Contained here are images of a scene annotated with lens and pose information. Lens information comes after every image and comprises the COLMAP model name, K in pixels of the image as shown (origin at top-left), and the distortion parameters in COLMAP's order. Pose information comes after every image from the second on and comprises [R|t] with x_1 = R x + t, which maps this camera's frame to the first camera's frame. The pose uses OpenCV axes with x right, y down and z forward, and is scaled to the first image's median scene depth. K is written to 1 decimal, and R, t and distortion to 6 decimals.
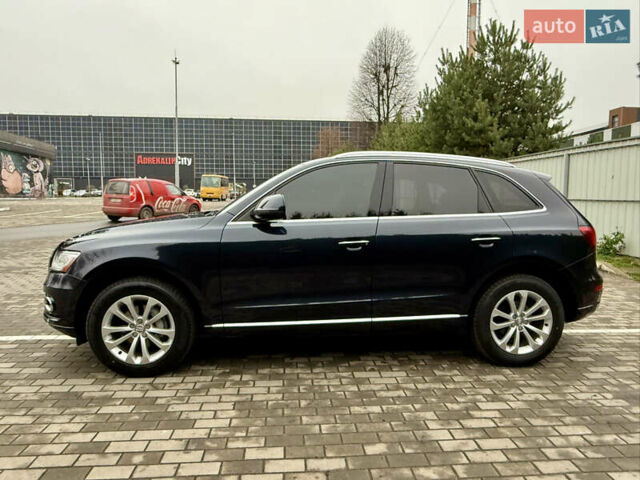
lens RADIAL K [[420.6, 0, 320.0], [0, 420.6, 240.0], [0, 0, 1]] dist [-0.000106, 0.000890]
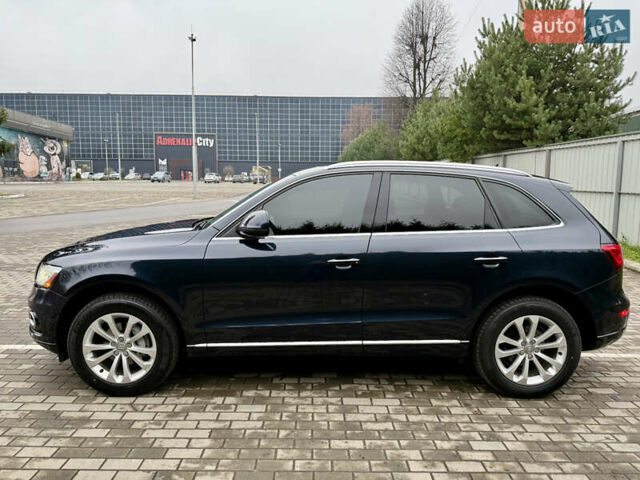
lens RADIAL K [[452.8, 0, 316.4], [0, 452.8, 238.9], [0, 0, 1]] dist [0.039903, -0.044929]
pose [[0.997093, 0.011810, -0.075267, 0.097577], [-0.009700, 0.999551, 0.028342, -0.072925], [0.075568, -0.027530, 0.996761, -0.007352]]
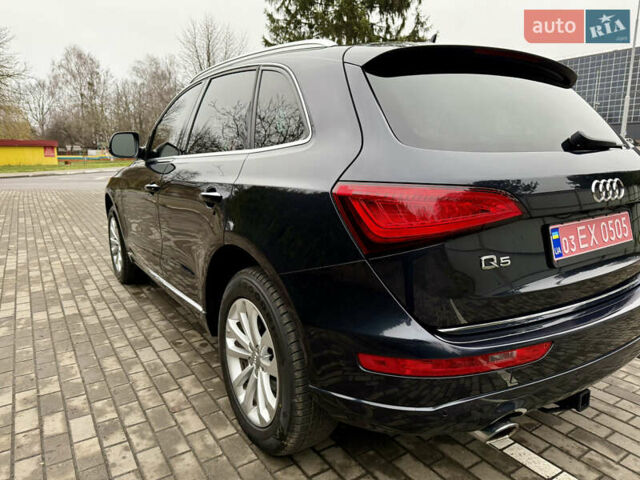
lens RADIAL K [[455.6, 0, 318.5], [0, 455.6, 240.2], [0, 0, 1]] dist [0.003881, -0.000466]
pose [[0.472901, 0.157899, -0.866852, 1.072277], [-0.072794, 0.987450, 0.140154, -0.040754], [0.878103, -0.003178, 0.478461, 0.878740]]
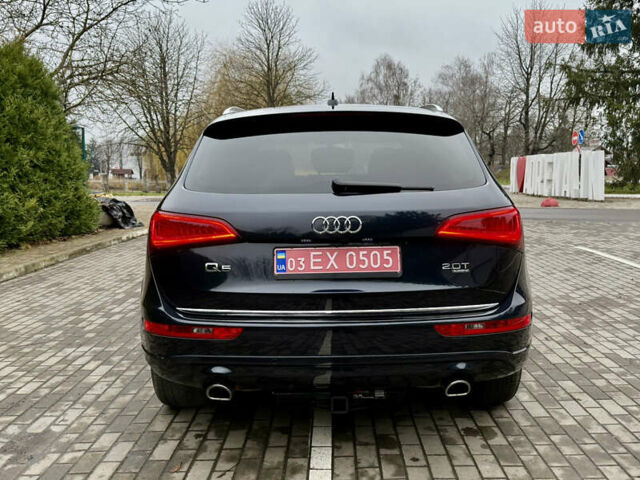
lens RADIAL K [[588.9, 0, 324.2], [0, 588.9, 230.0], [0, 0, 1]] dist [0.113392, -0.182553]
pose [[-0.090307, 0.087947, -0.992023, 1.586006], [-0.088416, 0.991452, 0.095945, -0.117228], [0.991981, 0.096375, -0.081759, 1.450351]]
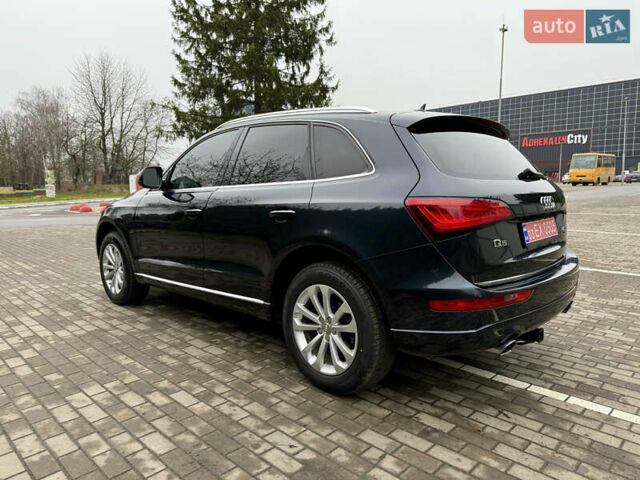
lens RADIAL K [[450.4, 0, 318.3], [0, 450.4, 238.4], [0, 0, 1]] dist [0.046609, -0.051404]
pose [[0.653418, 0.072147, -0.753551, 1.140331], [-0.058935, 0.997275, 0.044378, 0.005946], [0.754700, 0.015414, 0.655889, 0.526377]]
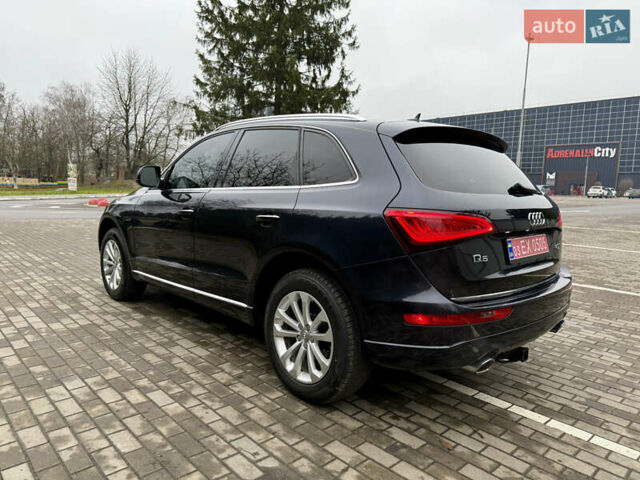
lens RADIAL K [[452.8, 0, 316.4], [0, 452.8, 238.9], [0, 0, 1]] dist [0.039903, -0.044929]
pose [[0.617771, 0.095849, -0.780495, 1.179834], [-0.101875, 0.993934, 0.041425, -0.005715], [0.779731, 0.053921, 0.623788, 0.576201]]
